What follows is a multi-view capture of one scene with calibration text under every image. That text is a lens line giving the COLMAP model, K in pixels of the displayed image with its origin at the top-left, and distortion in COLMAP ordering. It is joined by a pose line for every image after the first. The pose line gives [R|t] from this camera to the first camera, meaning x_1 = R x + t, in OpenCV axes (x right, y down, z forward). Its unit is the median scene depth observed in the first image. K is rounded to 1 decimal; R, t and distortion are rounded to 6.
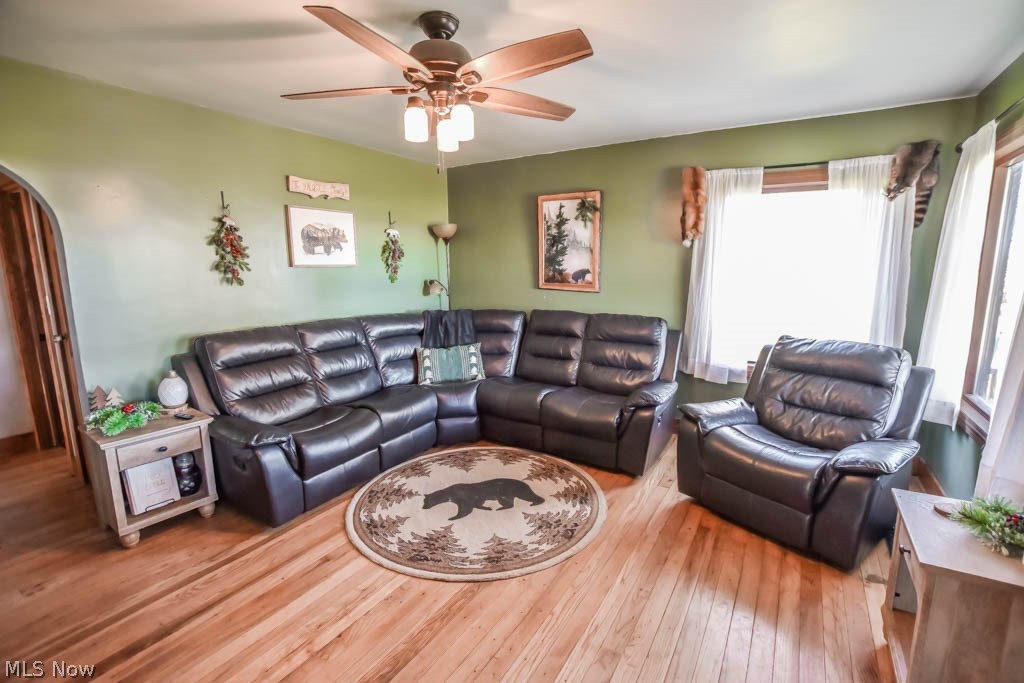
lens RADIAL K [[470.2, 0, 512.0], [0, 470.2, 341.5], [0, 0, 1]] dist [0.000097, 0.000003]
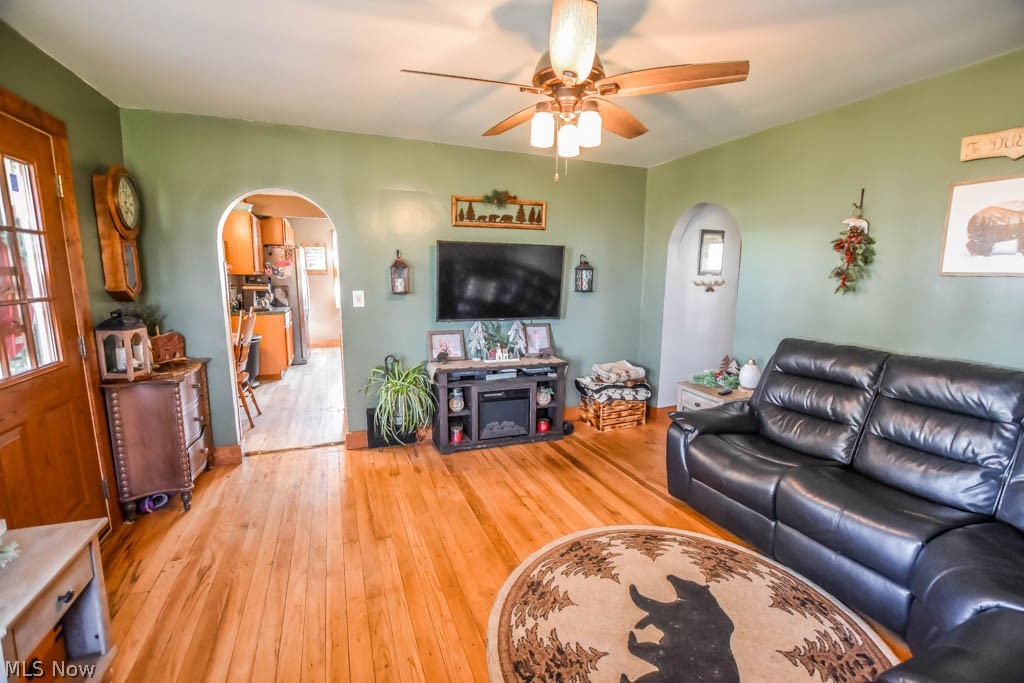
lens RADIAL K [[437.4, 0, 512.0], [0, 437.4, 341.5], [0, 0, 1]] dist [-0.002973, -0.000301]
pose [[-0.580833, 0.127497, -0.803976, 0.524479], [-0.135723, 0.958665, 0.250081, -0.178536], [0.802629, 0.254373, -0.539520, 1.103110]]
